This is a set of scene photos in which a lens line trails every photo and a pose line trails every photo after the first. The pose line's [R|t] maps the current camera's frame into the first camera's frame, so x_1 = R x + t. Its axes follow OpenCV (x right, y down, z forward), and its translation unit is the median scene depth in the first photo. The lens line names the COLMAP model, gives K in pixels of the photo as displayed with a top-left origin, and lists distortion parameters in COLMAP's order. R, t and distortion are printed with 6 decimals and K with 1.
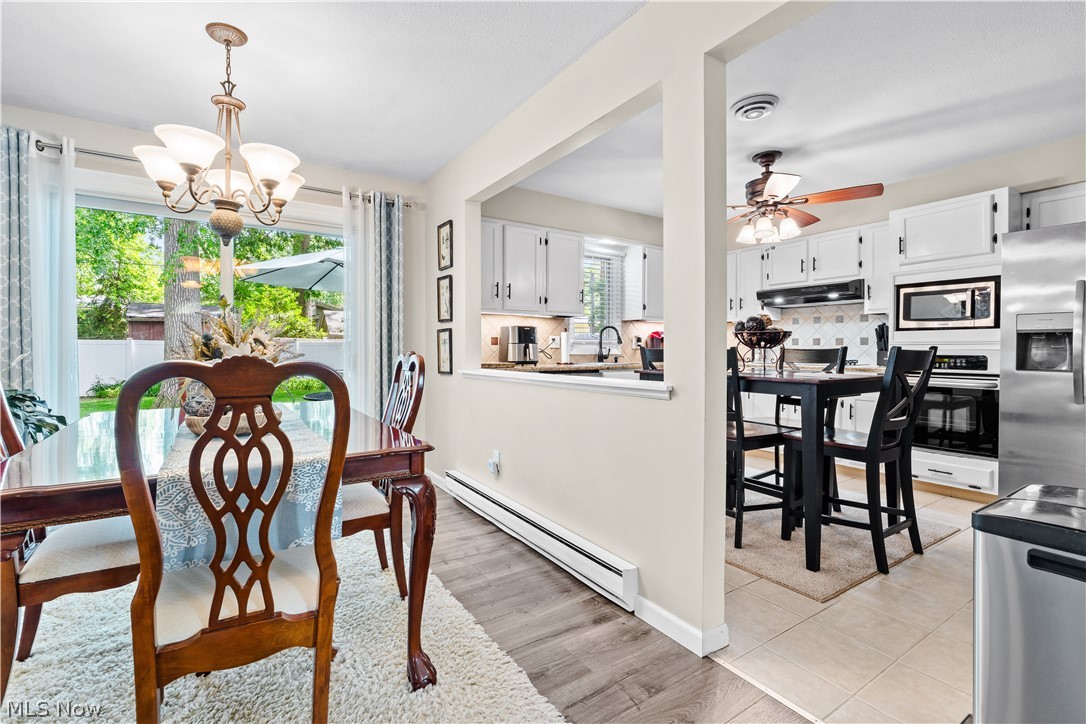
lens RADIAL K [[489.3, 0, 543.8], [0, 489.3, 352.7], [0, 0, 1]] dist [-0.001932, 0.000006]
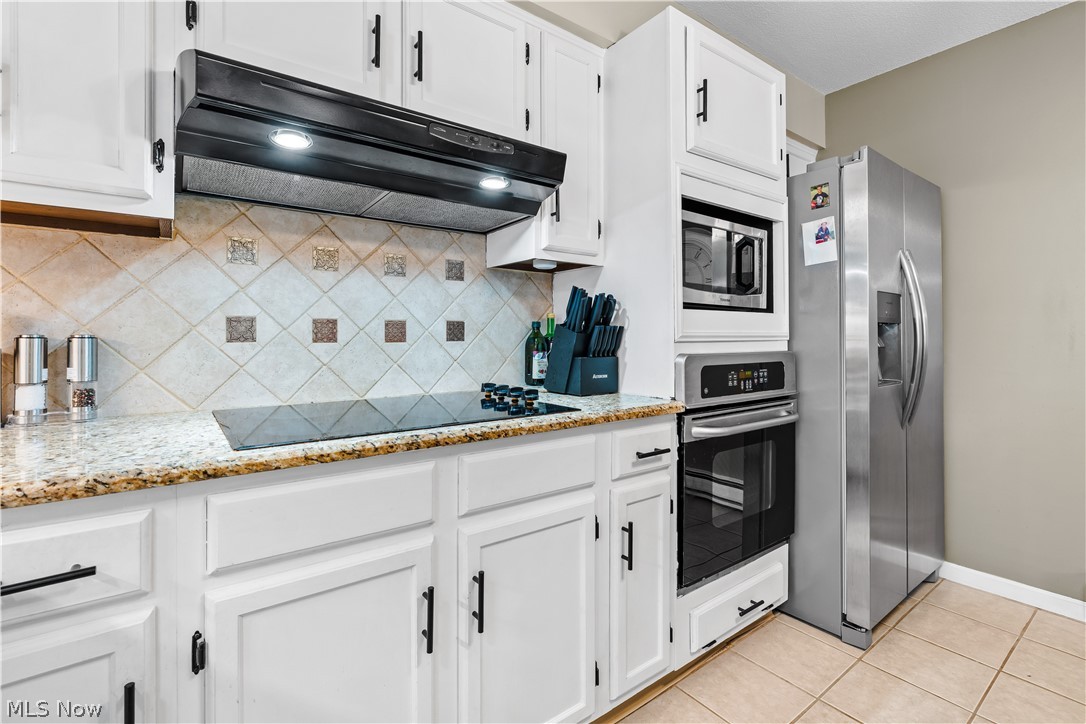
lens RADIAL K [[491.0, 0, 542.4], [0, 491.0, 333.1], [0, 0, 1]] dist [-0.000490, 0.000176]
pose [[-0.054907, 0.005417, 0.998477, 0.360345], [0.009193, 0.999946, -0.004920, -0.025980], [-0.998449, 0.008909, -0.054954, 1.295732]]
